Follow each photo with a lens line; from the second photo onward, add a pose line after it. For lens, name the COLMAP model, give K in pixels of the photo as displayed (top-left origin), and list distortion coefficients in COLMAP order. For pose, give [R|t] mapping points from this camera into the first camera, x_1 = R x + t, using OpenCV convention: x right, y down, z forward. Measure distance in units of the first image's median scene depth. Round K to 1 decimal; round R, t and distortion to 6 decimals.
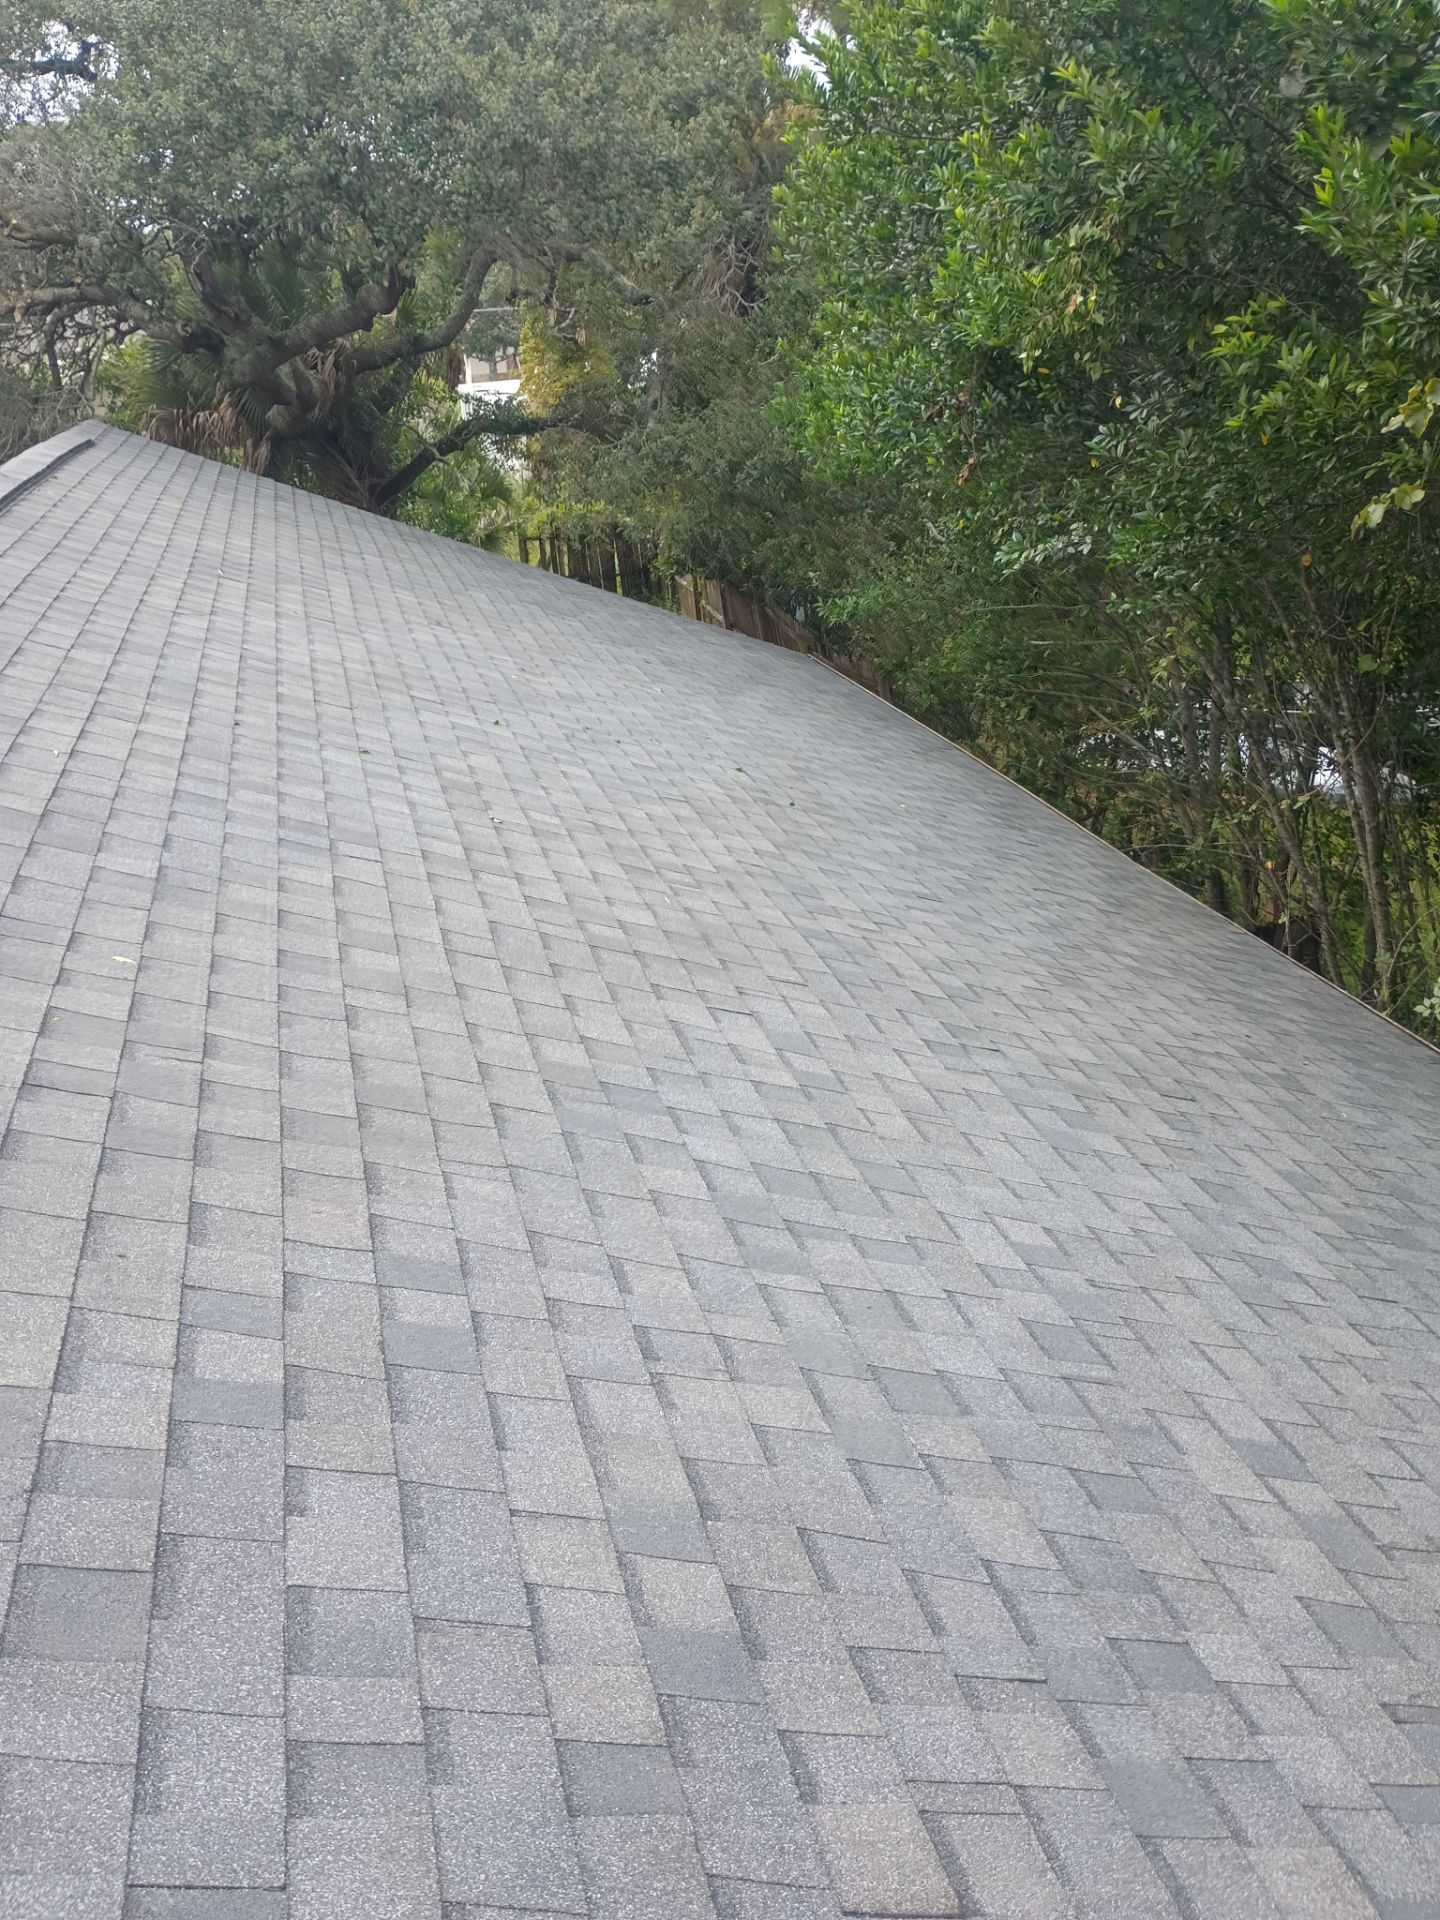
lens RADIAL K [[1656.3, 0, 674.6], [0, 1656.3, 924.1], [0, 0, 1]] dist [0.030517, -0.014929]
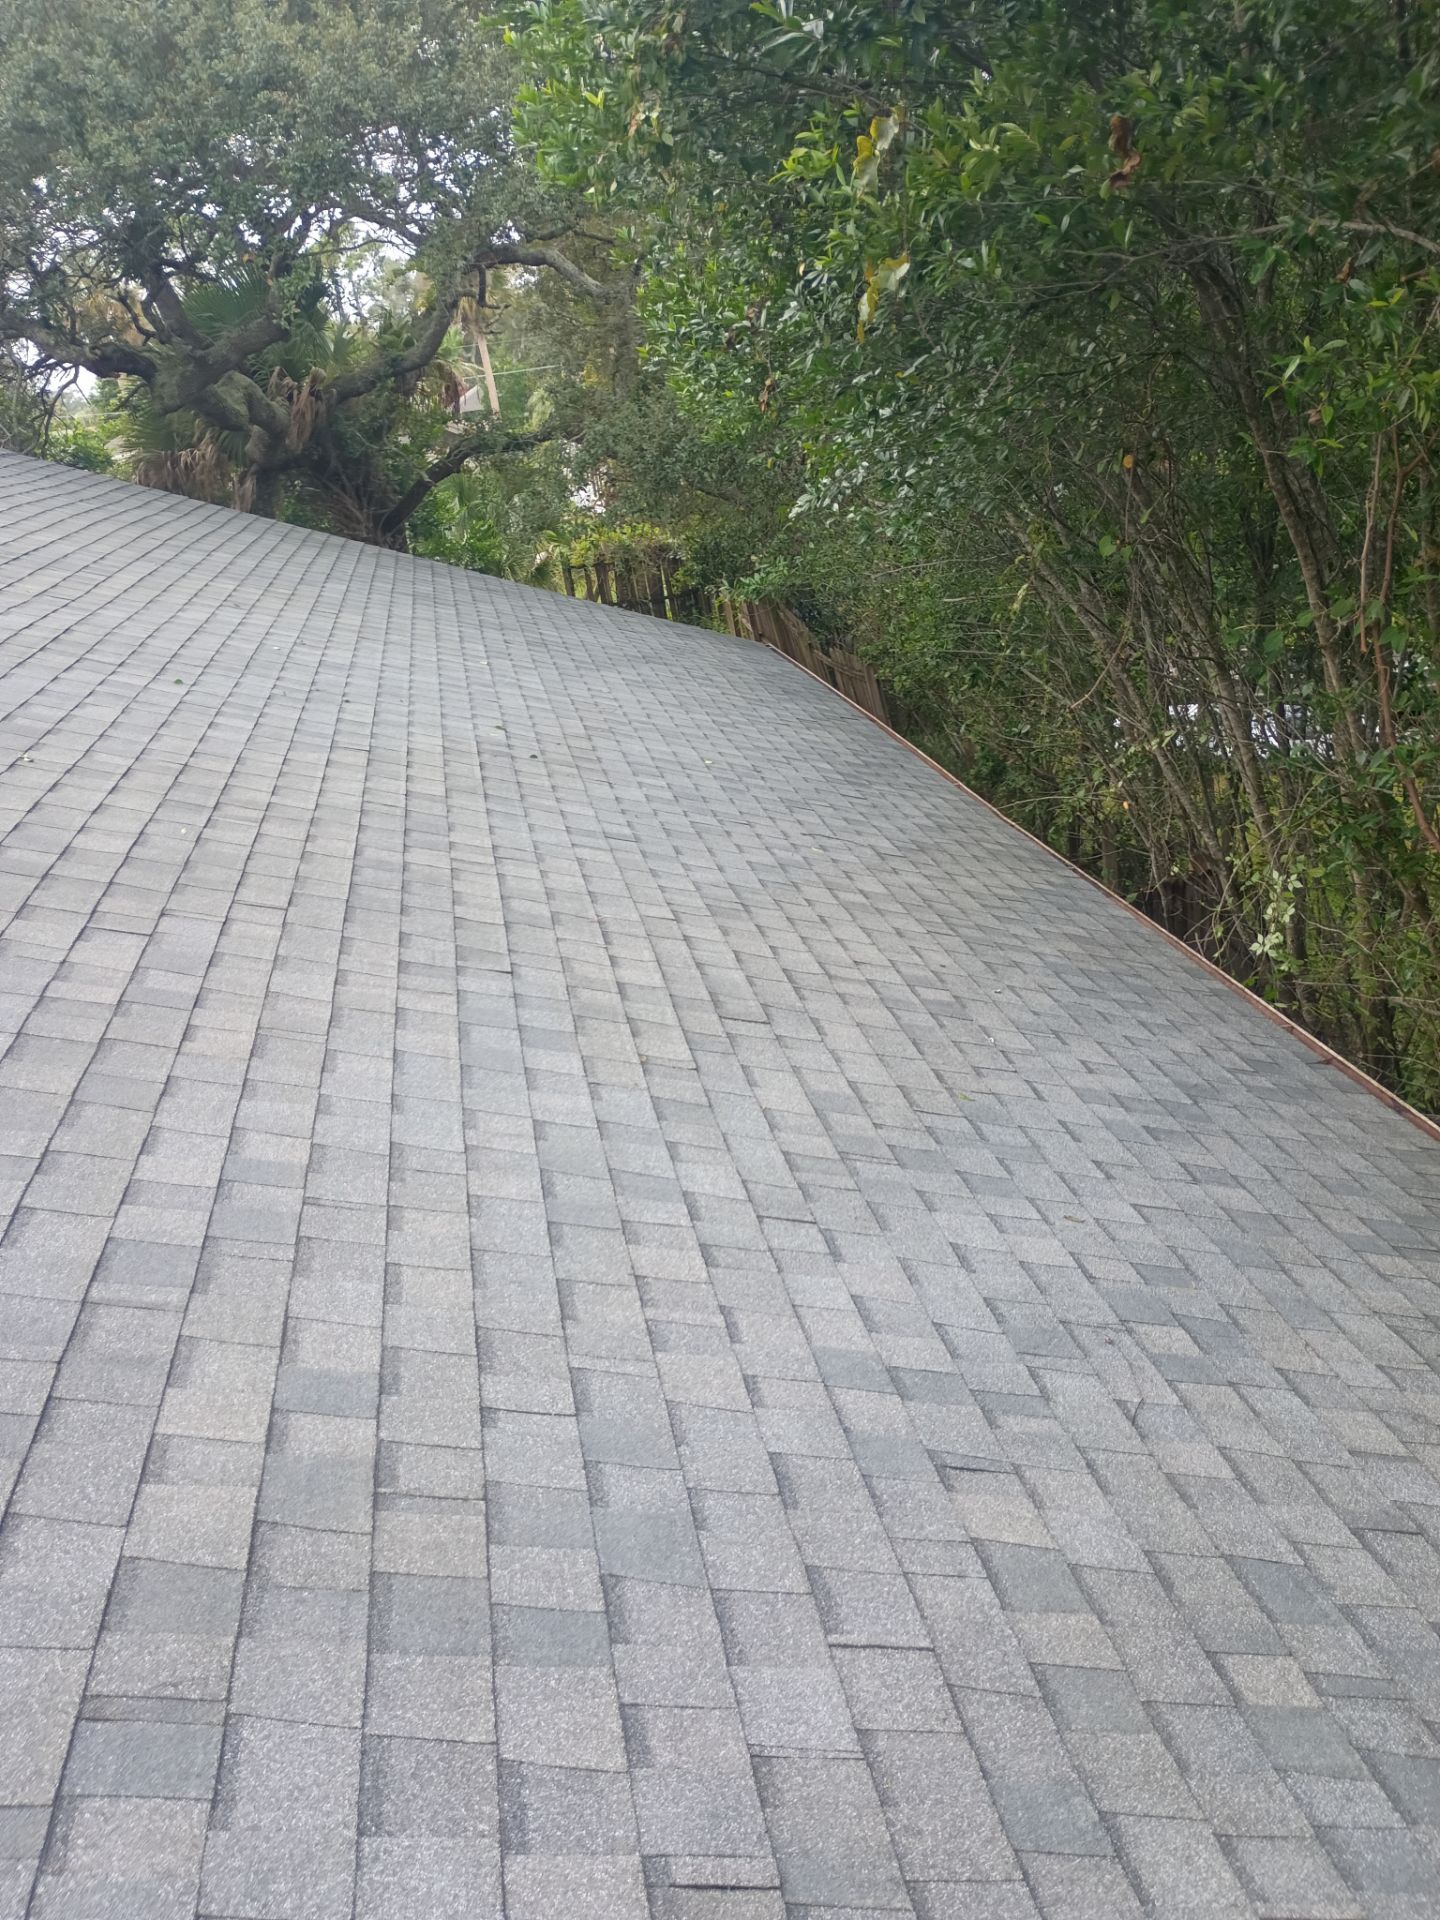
lens RADIAL K [[1655.3, 0, 720.0], [0, 1655.3, 960.0], [0, 0, 1]] dist [0.037106, -0.019776]
pose [[0.994974, -0.053892, -0.084392, 0.384700], [0.053106, 0.998522, -0.011538, 0.087122], [0.084889, 0.006998, 0.996366, 0.153243]]
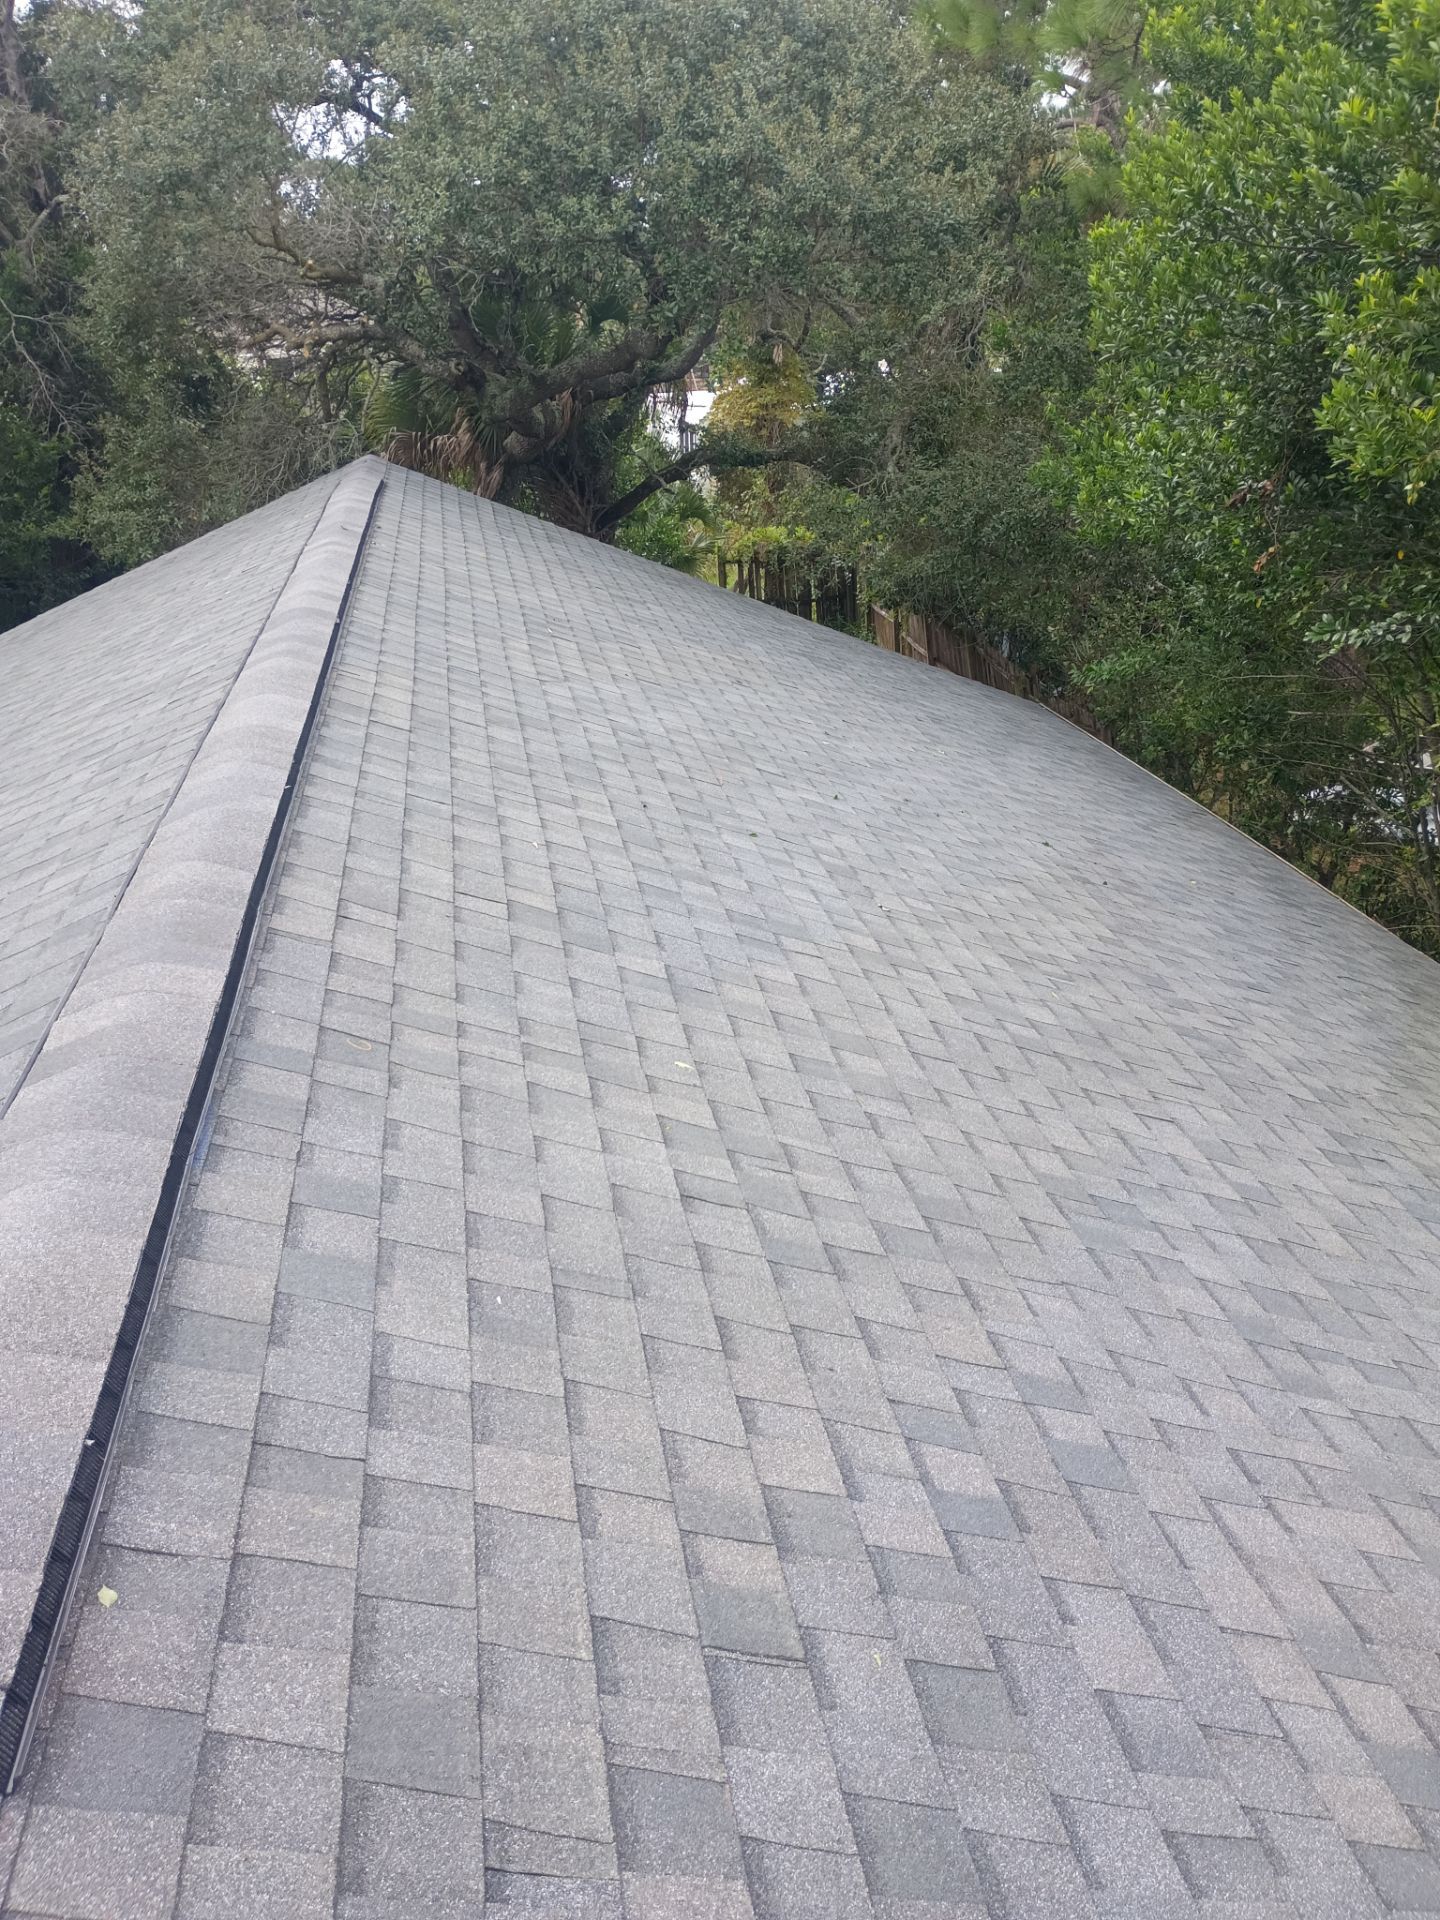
lens RADIAL K [[1659.6, 0, 717.0], [0, 1659.6, 939.4], [0, 0, 1]] dist [0.061135, -0.079299]
pose [[0.997557, 0.049618, -0.049183, -0.184484], [-0.049342, 0.998759, 0.006808, -0.051002], [0.049460, -0.004364, 0.998767, -0.078530]]
